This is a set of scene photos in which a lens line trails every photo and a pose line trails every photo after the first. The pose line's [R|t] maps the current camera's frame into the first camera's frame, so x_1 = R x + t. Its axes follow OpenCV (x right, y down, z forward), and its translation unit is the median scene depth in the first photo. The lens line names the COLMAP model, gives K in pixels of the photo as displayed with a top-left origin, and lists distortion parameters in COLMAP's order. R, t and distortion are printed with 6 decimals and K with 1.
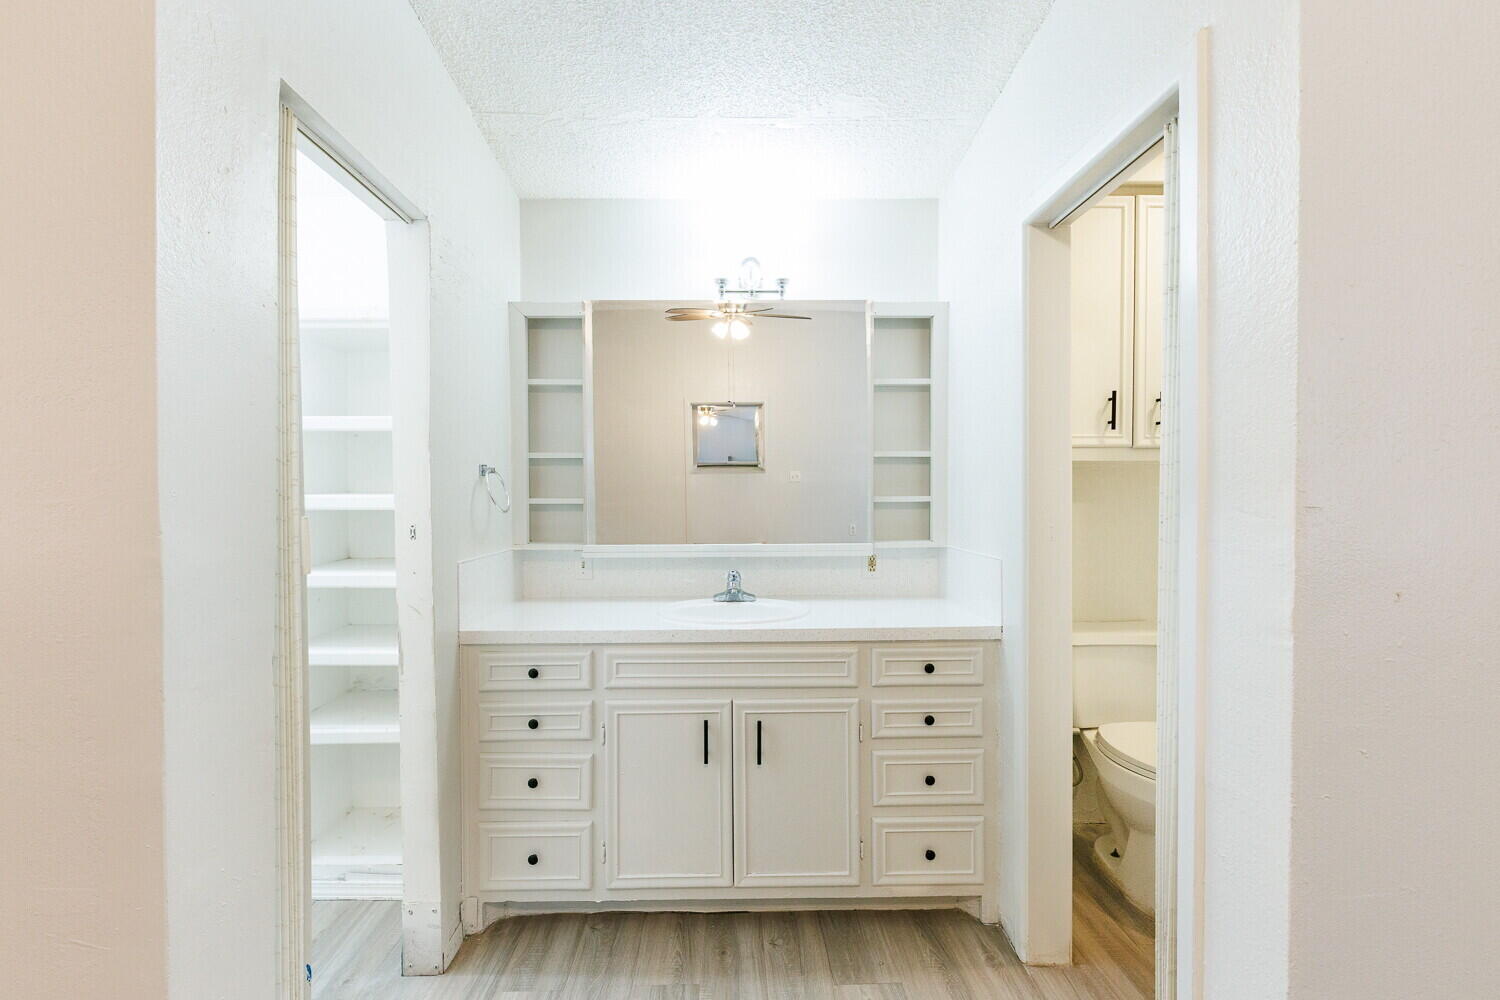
lens RADIAL K [[666.6, 0, 742.8], [0, 666.6, 496.4], [0, 0, 1]] dist [-0.000162, 0.000132]
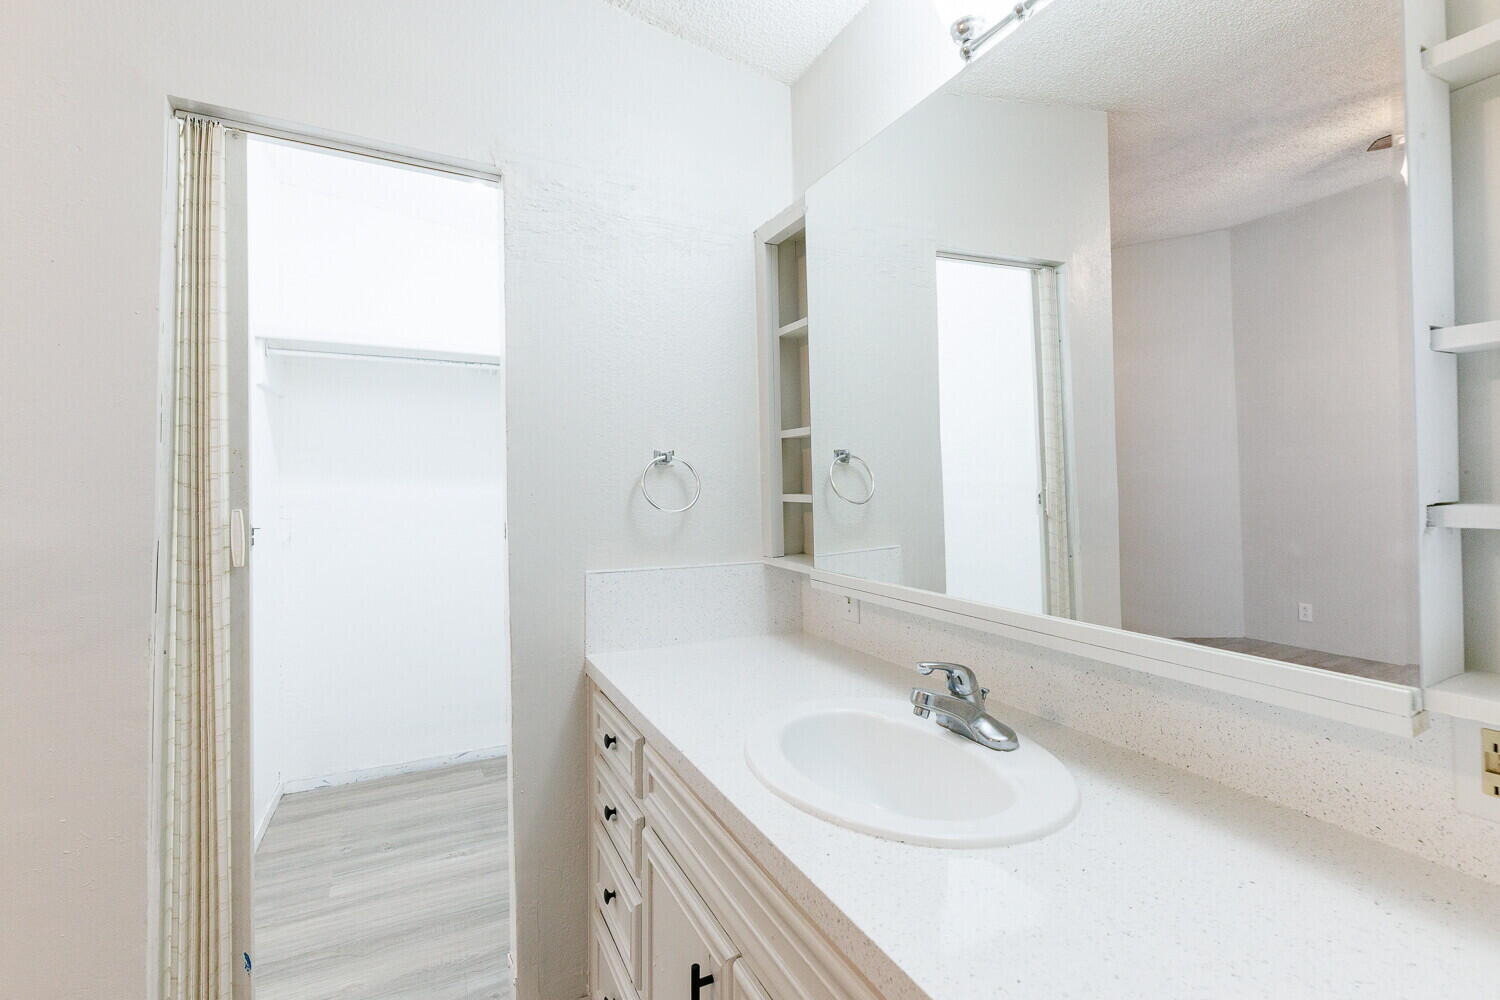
lens RADIAL K [[676.5, 0, 765.8], [0, 676.5, 487.0], [0, 0, 1]] dist [-0.000261, 0.000286]
pose [[0.452200, 0.002794, -0.891912, 0.392433], [-0.001951, 0.999996, 0.002143, -0.008600], [0.891915, 0.000771, 0.452203, 0.808785]]
